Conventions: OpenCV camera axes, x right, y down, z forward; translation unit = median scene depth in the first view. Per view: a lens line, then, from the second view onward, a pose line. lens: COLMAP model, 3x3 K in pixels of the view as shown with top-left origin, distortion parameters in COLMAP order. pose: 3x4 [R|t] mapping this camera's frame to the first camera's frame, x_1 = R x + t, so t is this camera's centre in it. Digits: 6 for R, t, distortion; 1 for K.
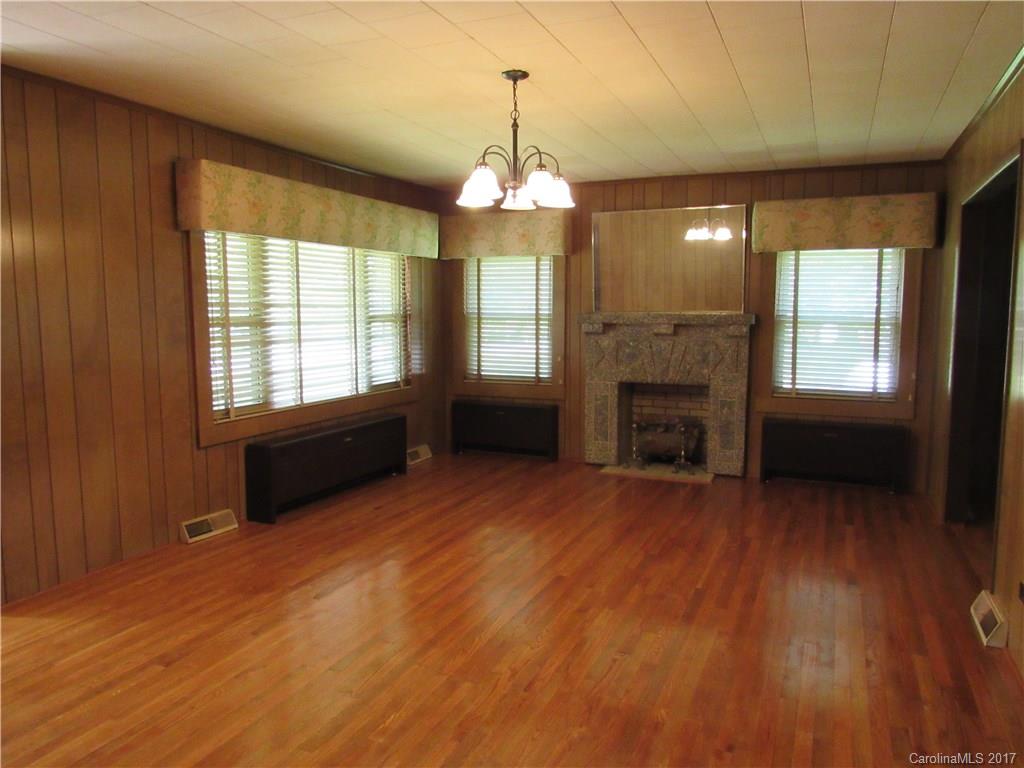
lens RADIAL K [[741.8, 0, 512.0], [0, 741.8, 384.0], [0, 0, 1]] dist [0.048275, -0.001313]
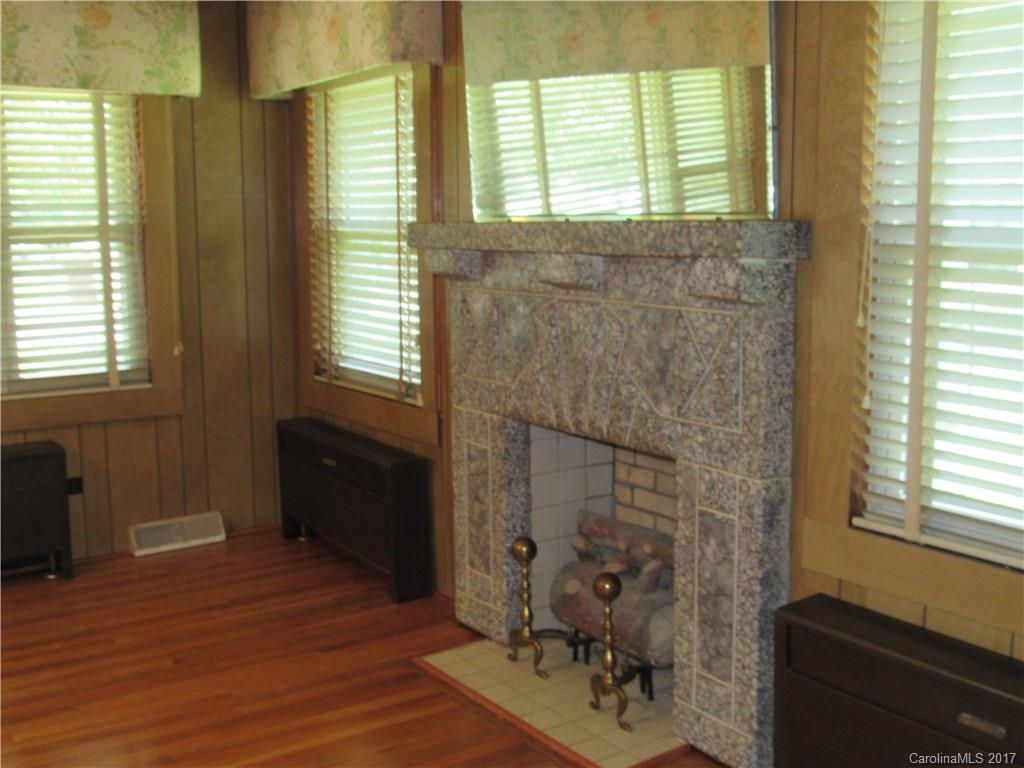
lens RADIAL K [[1131.4, 0, 512.0], [0, 1131.4, 384.0], [0, 0, 1]] dist [-0.047173, 0.001786]
pose [[0.856255, 0.070434, -0.511729, 0.491552], [-0.049463, 0.997288, 0.054501, -0.055539], [0.514180, -0.021355, 0.857417, 0.636092]]
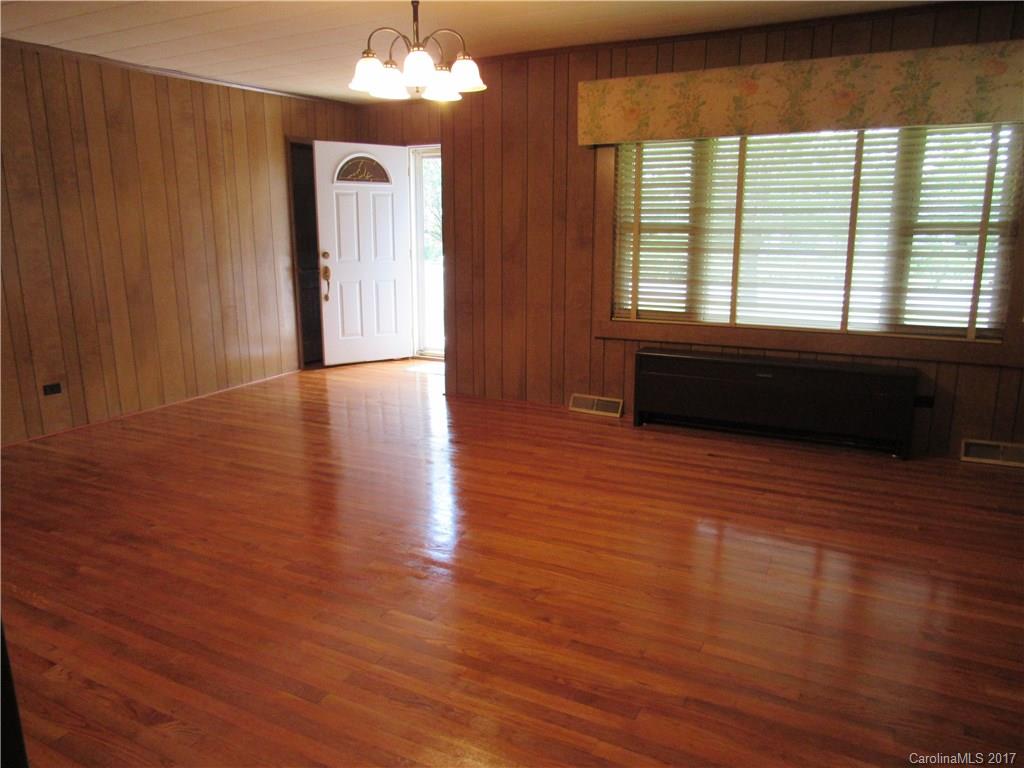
lens RADIAL K [[724.2, 0, 512.0], [0, 724.2, 384.0], [0, 0, 1]] dist [-0.023307, 0.003590]
pose [[-0.066915, 0.213991, -0.974541, 0.581178], [-0.098860, 0.970502, 0.219892, -0.064920], [0.992849, 0.111057, -0.043786, 0.761262]]
